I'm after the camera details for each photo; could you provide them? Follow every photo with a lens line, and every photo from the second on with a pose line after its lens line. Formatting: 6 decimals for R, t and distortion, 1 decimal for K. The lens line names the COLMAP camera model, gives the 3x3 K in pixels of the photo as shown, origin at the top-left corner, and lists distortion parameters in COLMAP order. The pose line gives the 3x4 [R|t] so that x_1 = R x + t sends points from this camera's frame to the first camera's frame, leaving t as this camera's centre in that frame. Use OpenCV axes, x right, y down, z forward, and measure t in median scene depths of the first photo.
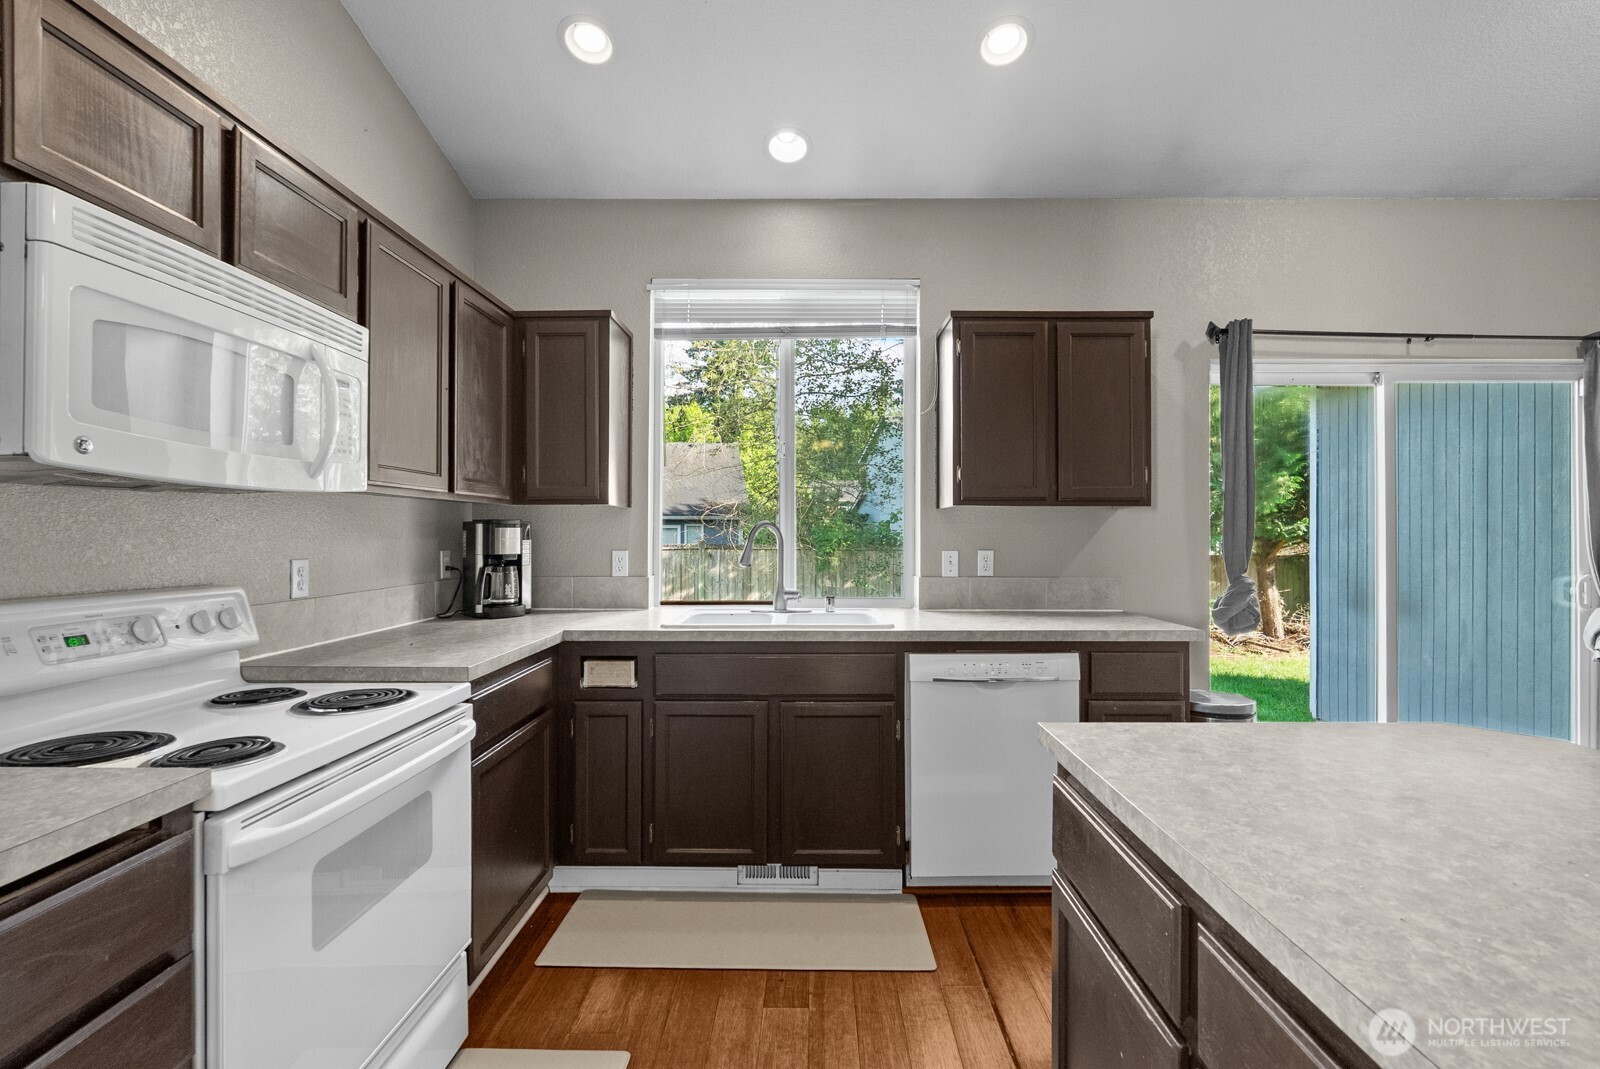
lens RADIAL K [[710.2, 0, 806.0], [0, 710.2, 531.9], [0, 0, 1]] dist [-0.001760, -0.000304]
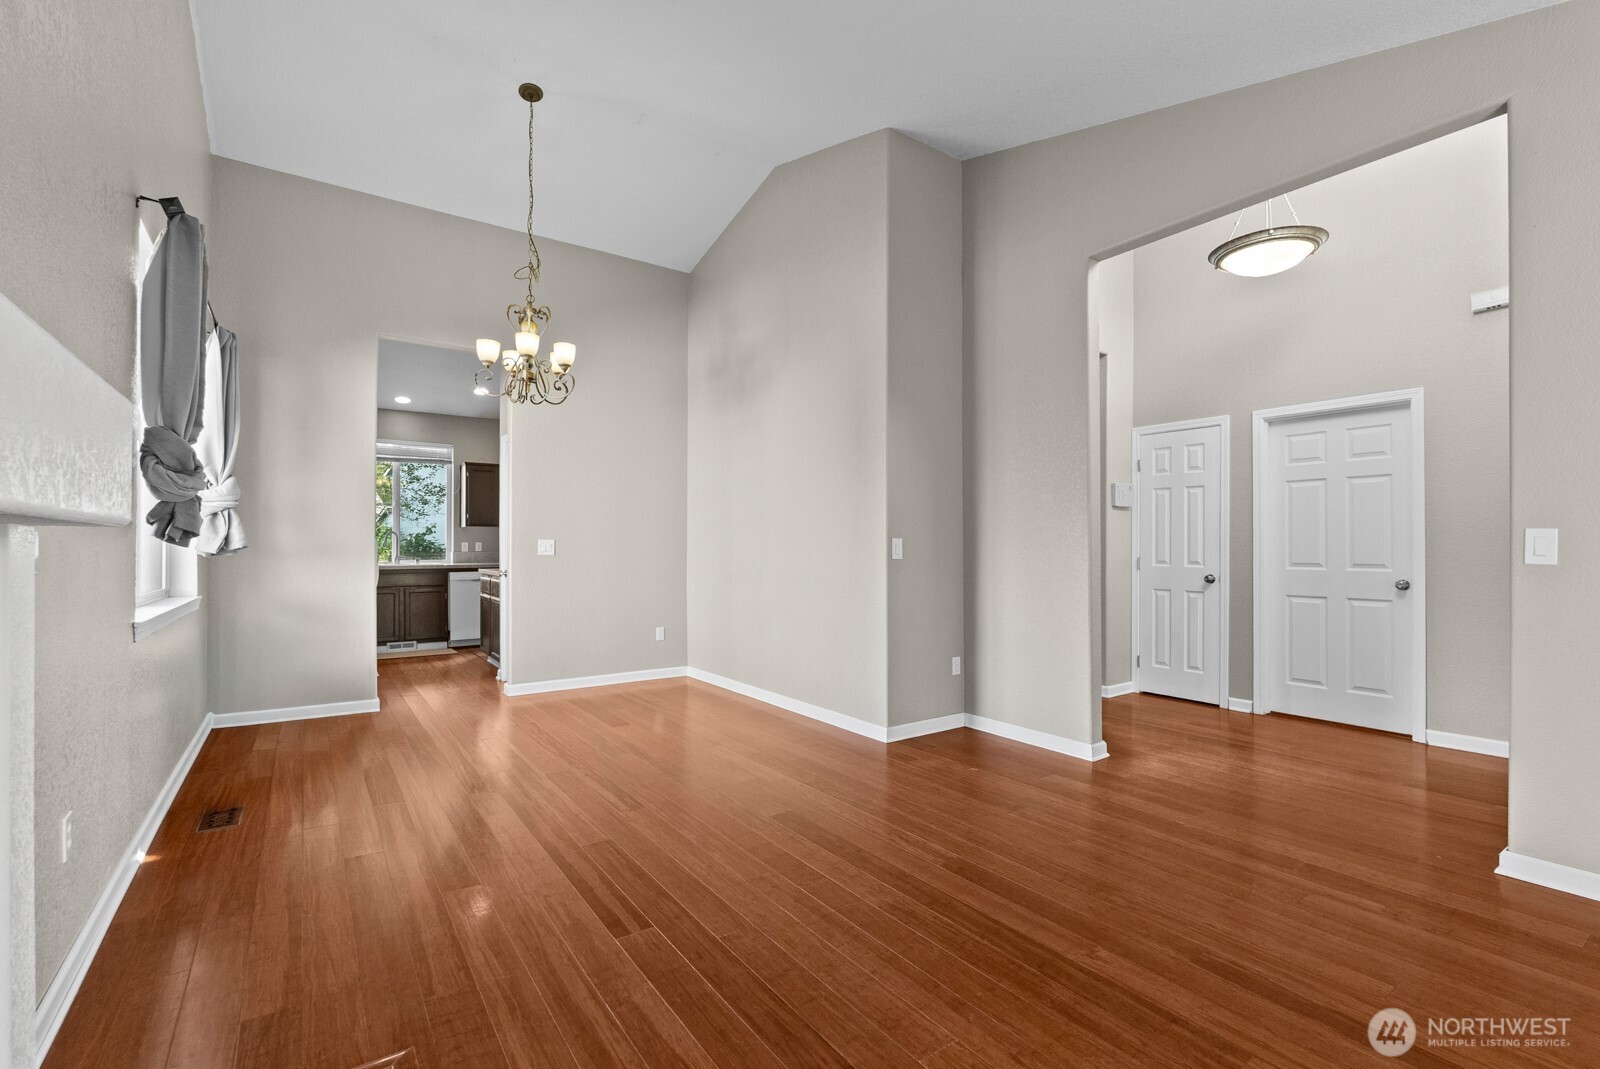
lens RADIAL K [[707.8, 0, 803.6], [0, 707.8, 541.1], [0, 0, 1]] dist [-0.003408, -0.000022]
pose [[0.811431, 0.002819, 0.584442, -0.427445], [0.001917, 0.999970, -0.007486, 0.056203], [-0.584445, 0.007194, 0.811401, -2.541179]]
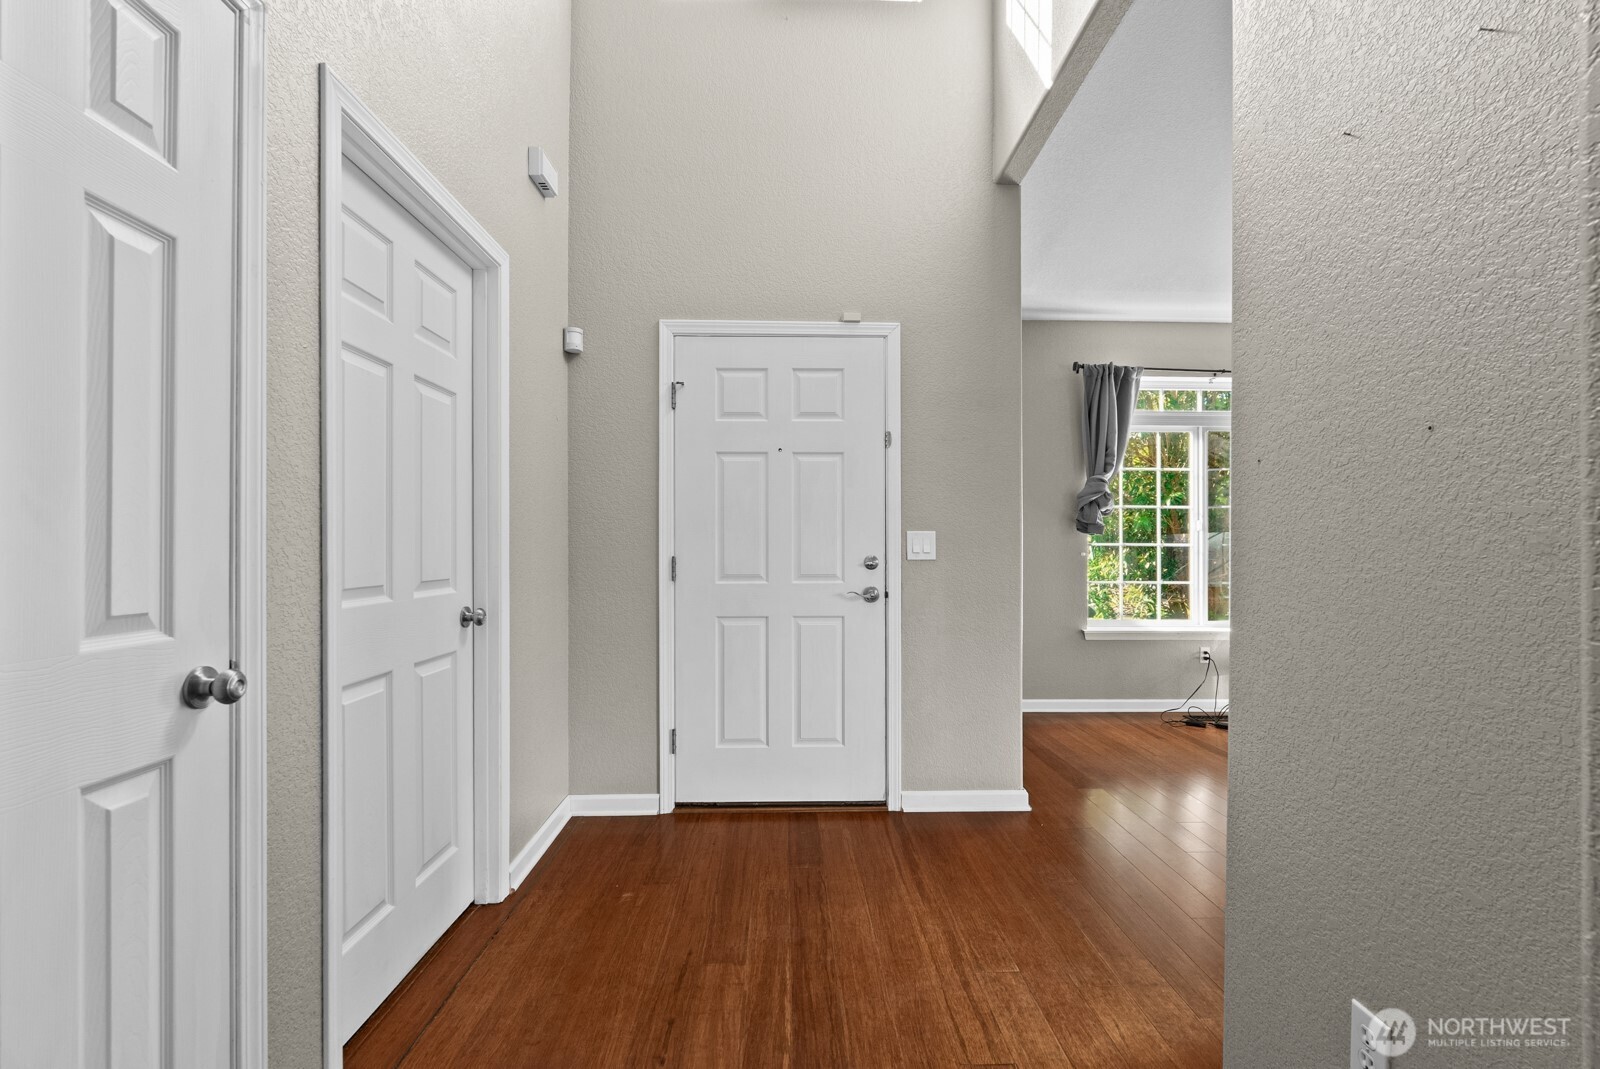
lens RADIAL K [[707.8, 0, 803.6], [0, 707.8, 541.1], [0, 0, 1]] dist [-0.003408, -0.000022]
pose [[-0.998997, -0.006987, -0.044237, 1.399995], [-0.006793, 0.999967, -0.004536, 0.060206], [0.044267, -0.004231, -0.999011, -1.089756]]
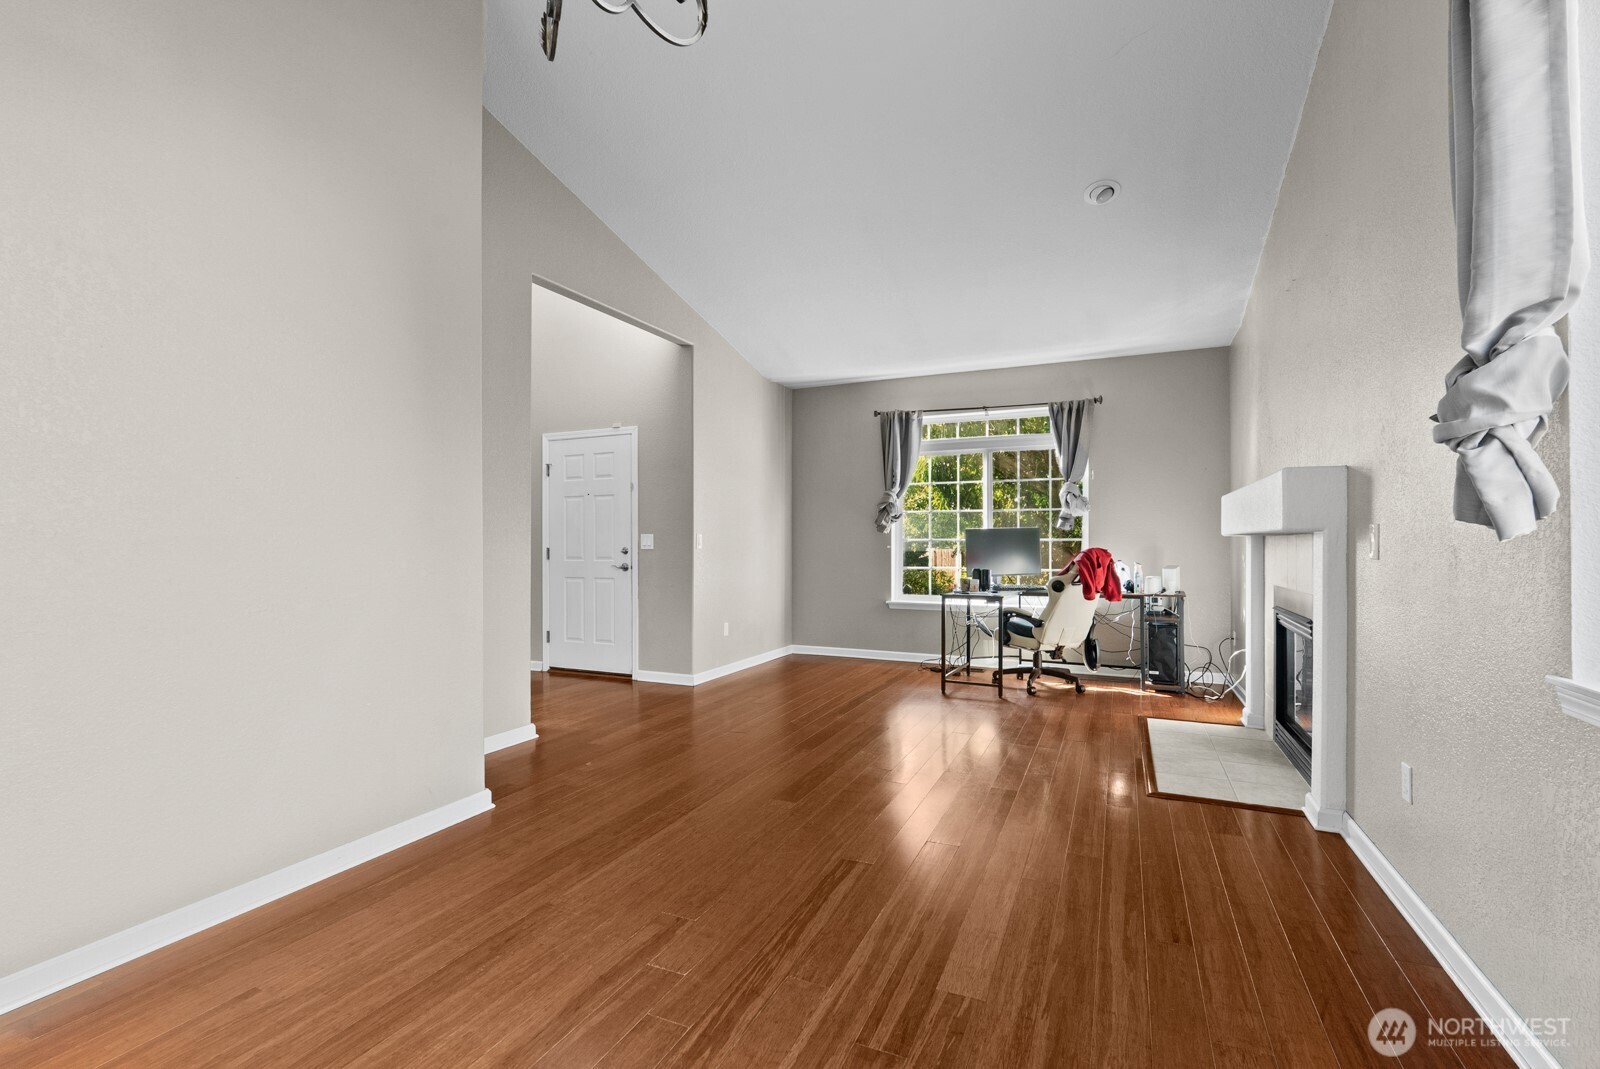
lens RADIAL K [[707.8, 0, 803.6], [0, 707.8, 541.1], [0, 0, 1]] dist [-0.003408, -0.000022]
pose [[-0.915442, 0.000180, 0.402449, -0.282642], [0.001033, 0.999998, 0.001902, 0.054422], [-0.402448, 0.002157, -0.915440, -0.369591]]
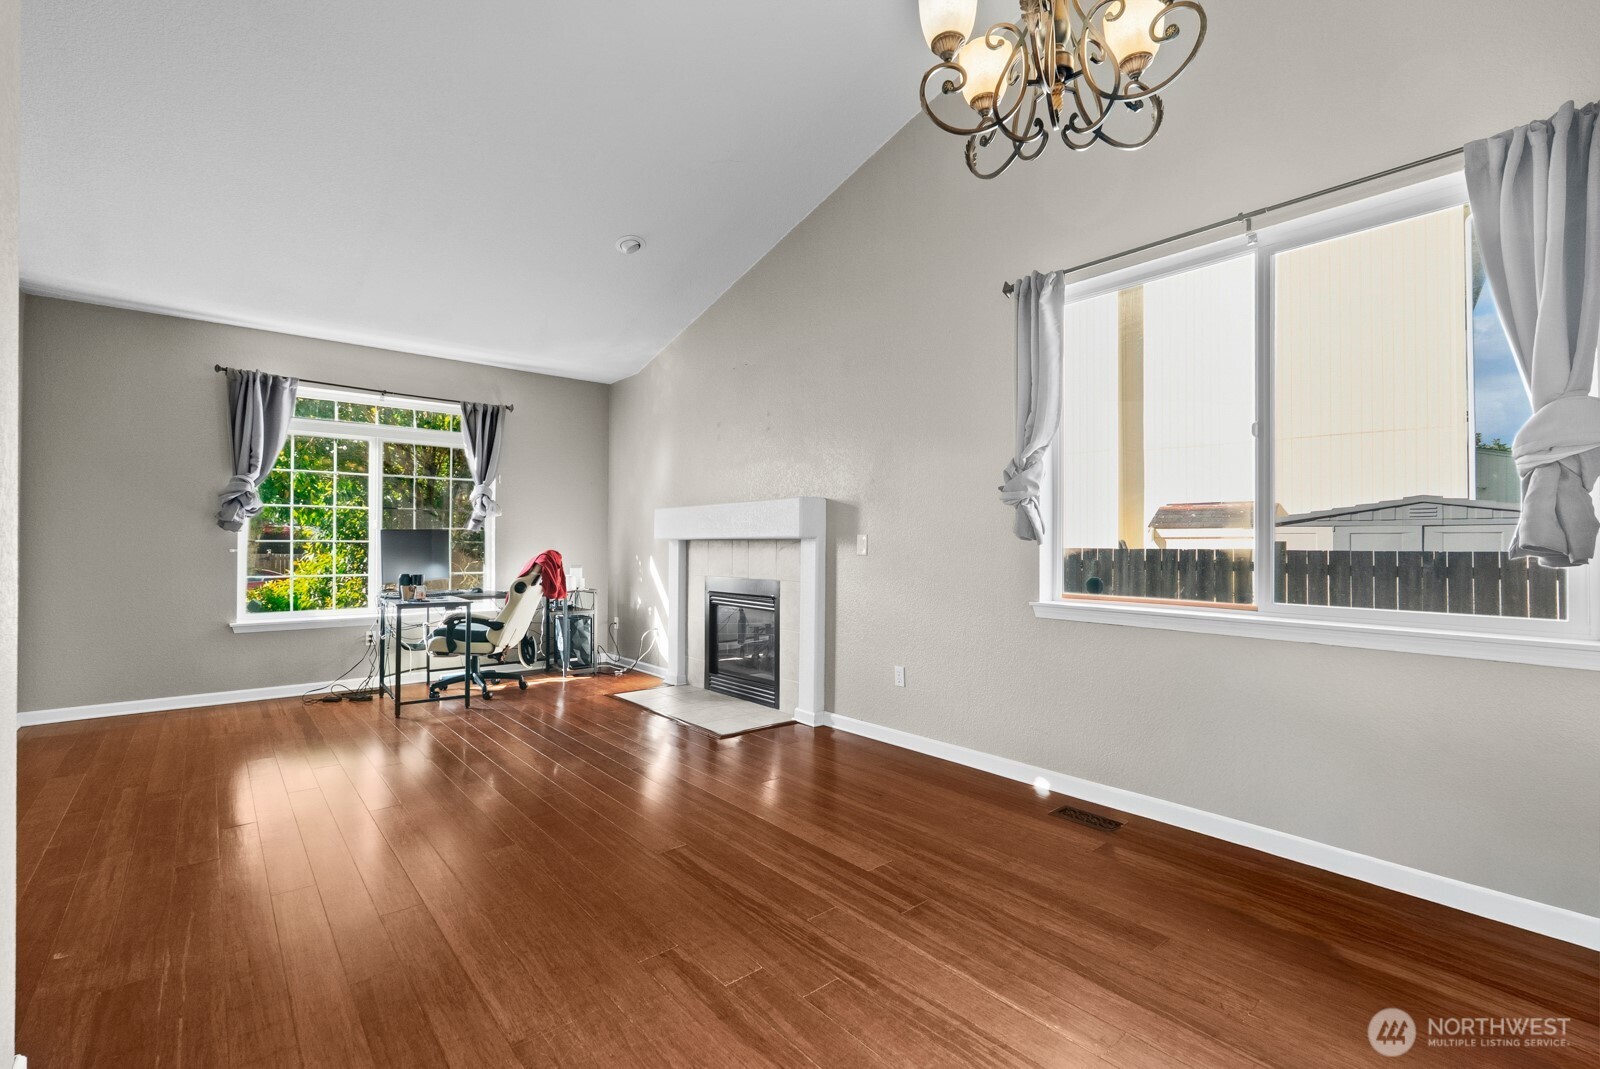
lens RADIAL K [[710.2, 0, 806.0], [0, 710.2, 531.9], [0, 0, 1]] dist [-0.001760, -0.000304]
pose [[-0.754905, -0.012508, -0.655715, 0.621464], [-0.003634, 0.999883, -0.014889, 0.053007], [0.655825, -0.008857, -0.754861, -0.385885]]
